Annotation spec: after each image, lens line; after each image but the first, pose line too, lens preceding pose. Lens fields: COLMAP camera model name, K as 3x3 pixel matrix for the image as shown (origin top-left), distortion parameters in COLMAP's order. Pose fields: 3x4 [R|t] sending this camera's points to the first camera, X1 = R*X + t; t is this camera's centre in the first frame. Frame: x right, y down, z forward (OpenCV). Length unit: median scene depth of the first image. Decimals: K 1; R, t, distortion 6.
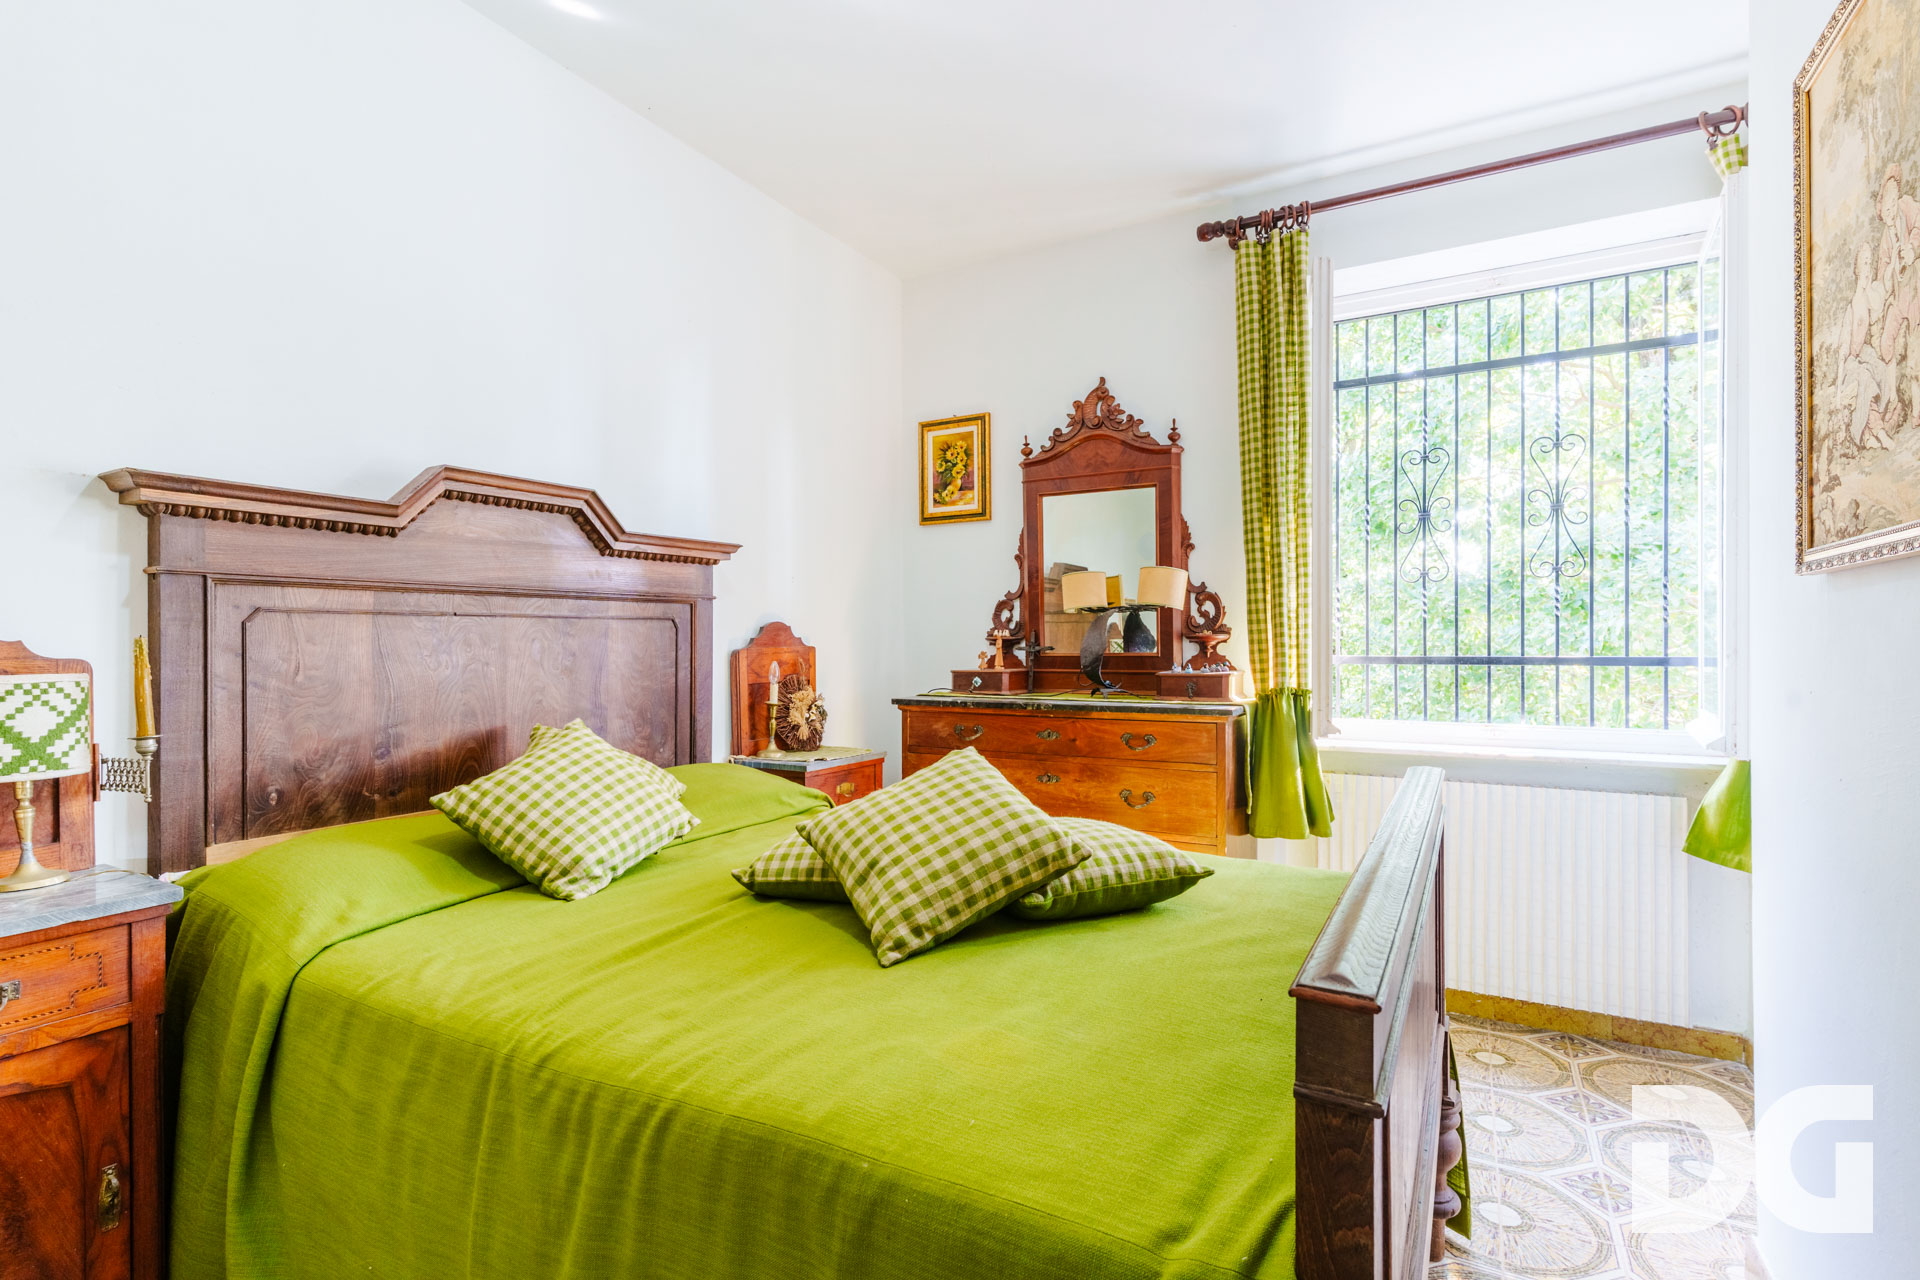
lens RADIAL K [[914.4, 0, 960.1], [0, 914.4, 637.6], [0, 0, 1]] dist [0.001816, -0.000333]
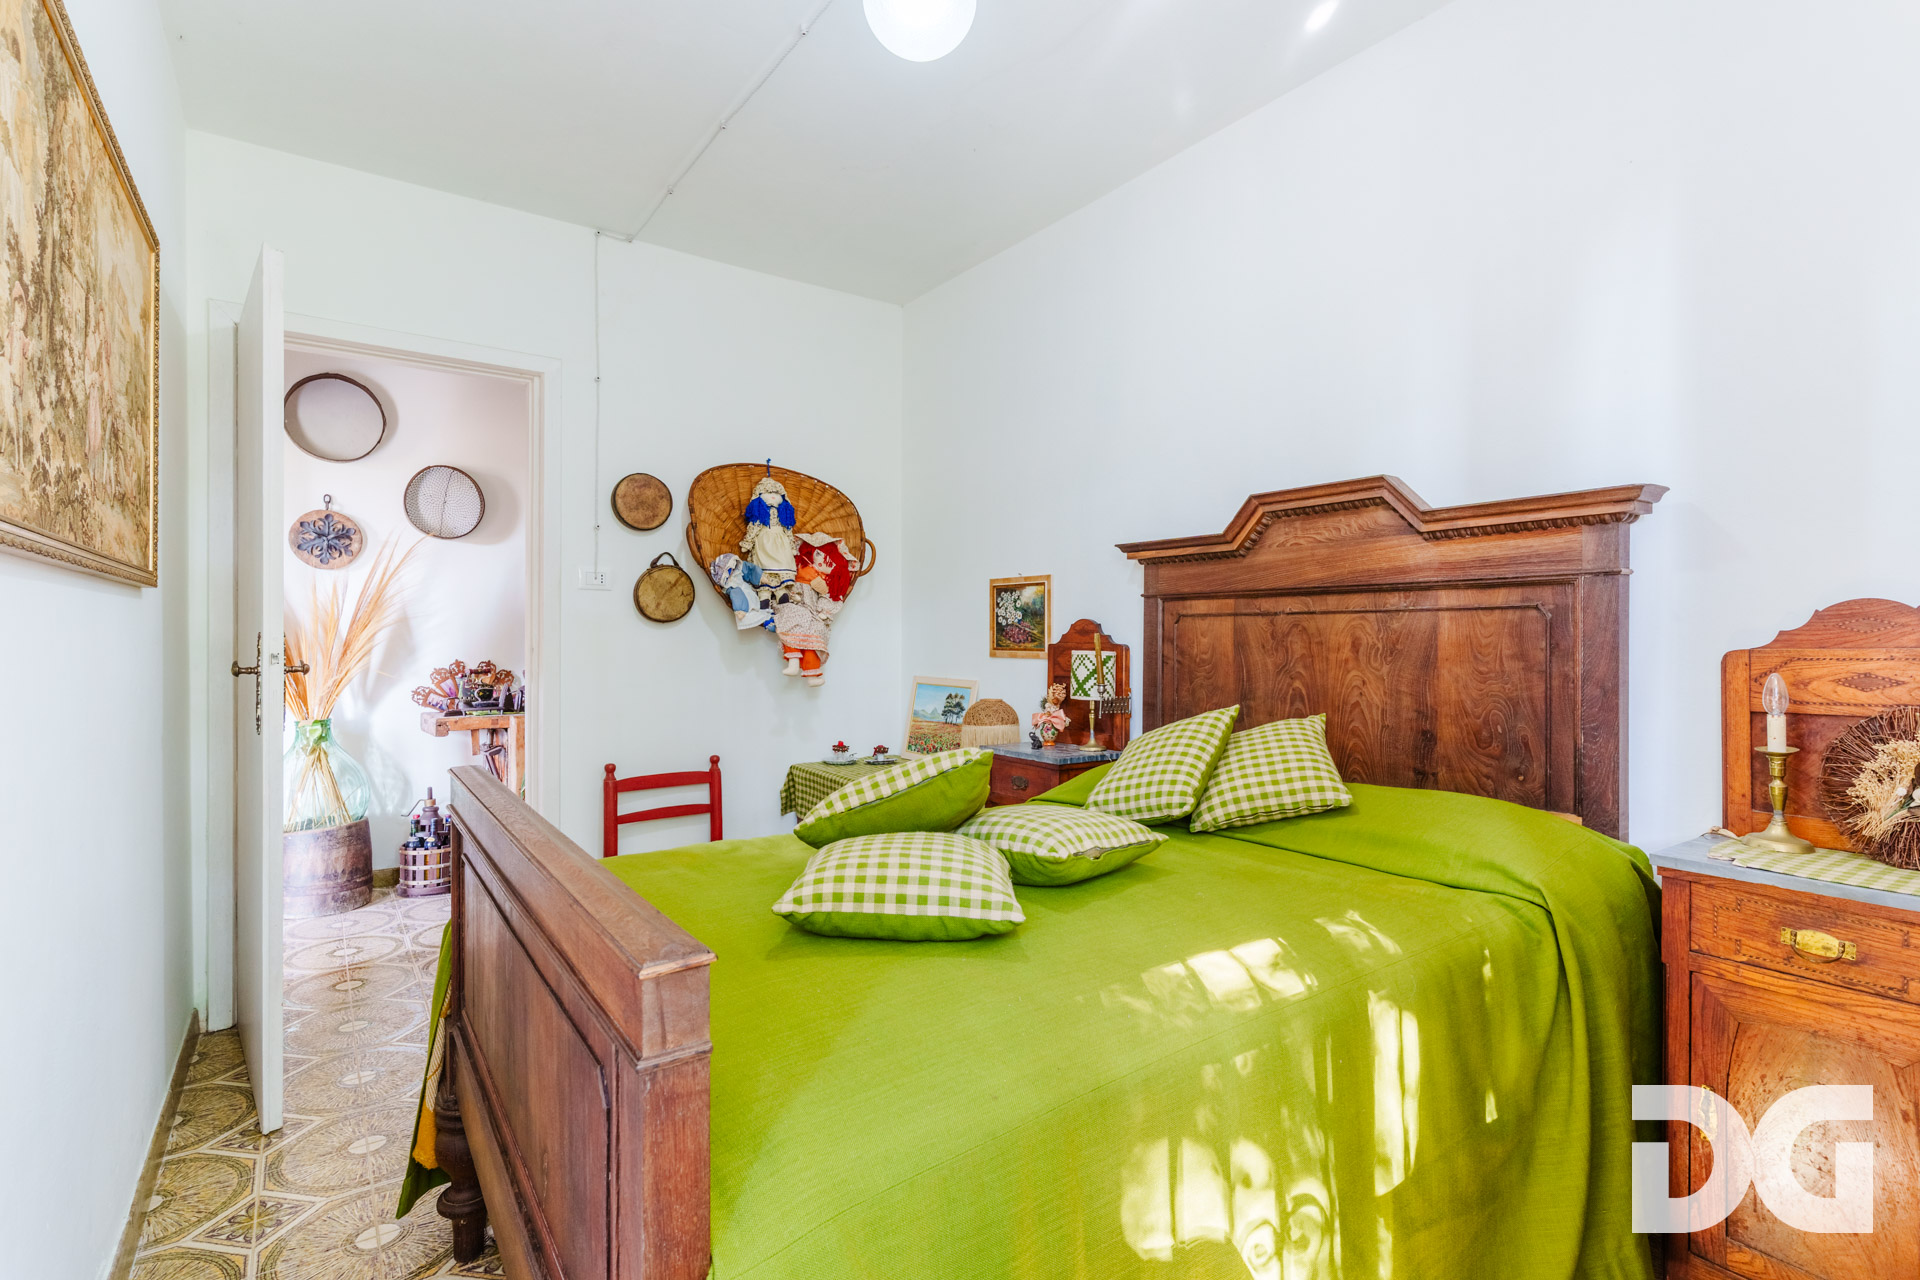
lens RADIAL K [[914.4, 0, 960.1], [0, 914.4, 637.6], [0, 0, 1]] dist [0.001816, -0.000333]
pose [[-0.425637, 0.006962, -0.904867, 0.739042], [0.004548, 0.999974, 0.005555, -0.002510], [0.904883, -0.001751, -0.425658, 1.170554]]
